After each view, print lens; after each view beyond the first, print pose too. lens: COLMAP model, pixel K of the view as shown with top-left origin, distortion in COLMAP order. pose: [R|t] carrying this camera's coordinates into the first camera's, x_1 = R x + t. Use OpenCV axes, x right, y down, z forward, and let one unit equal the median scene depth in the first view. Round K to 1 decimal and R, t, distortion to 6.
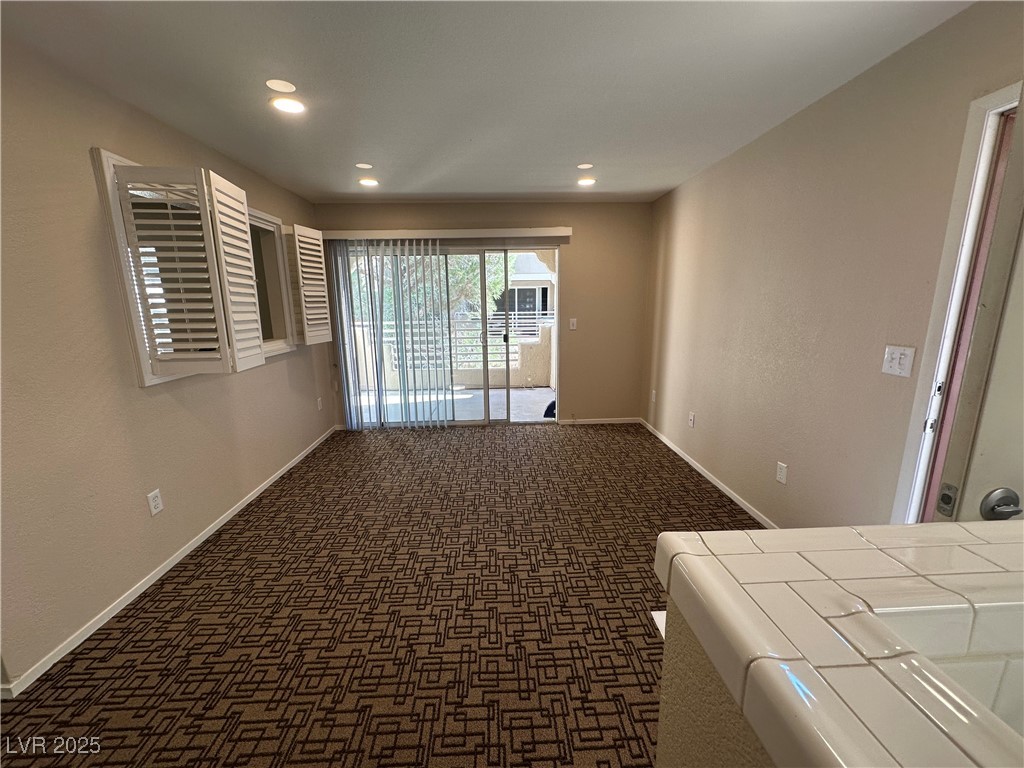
lens RADIAL K [[408.8, 0, 508.1], [0, 408.8, 383.4], [0, 0, 1]] dist [-0.000255, 0.000109]
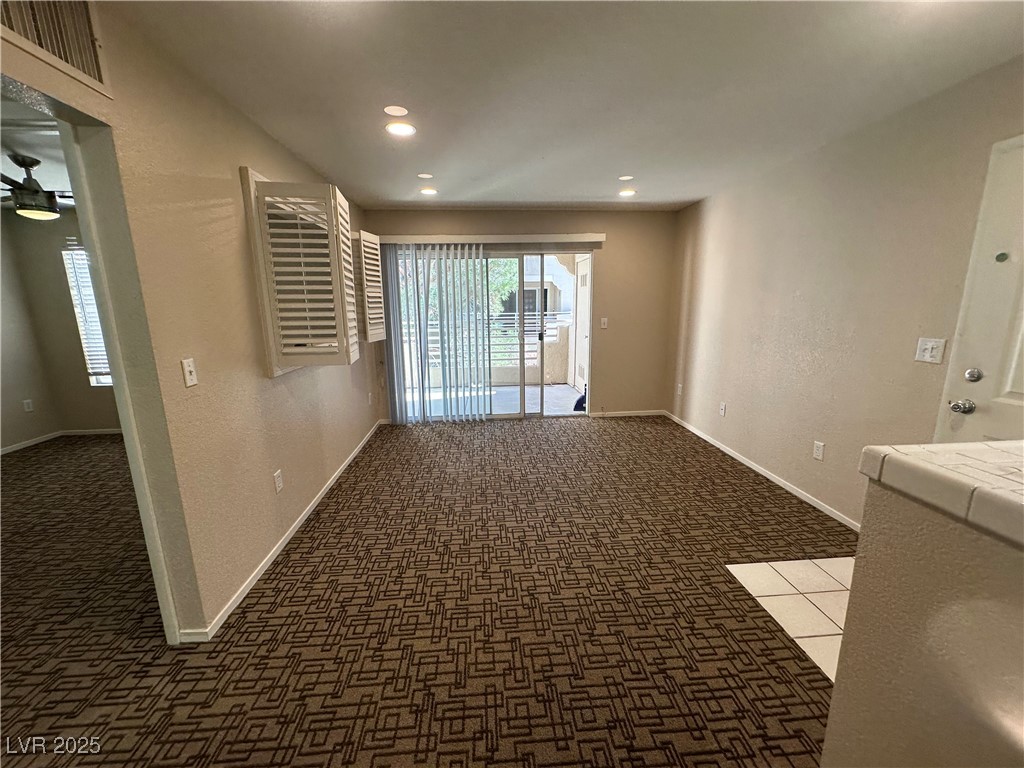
lens RADIAL K [[408.8, 0, 509.1], [0, 408.8, 383.9], [0, 0, 1]] dist [-0.000255, 0.000109]
pose [[0.999387, -0.006320, 0.034421, -0.160053], [0.006368, 0.999979, -0.001287, 0.017490], [-0.034413, 0.001506, 0.999407, -0.080890]]
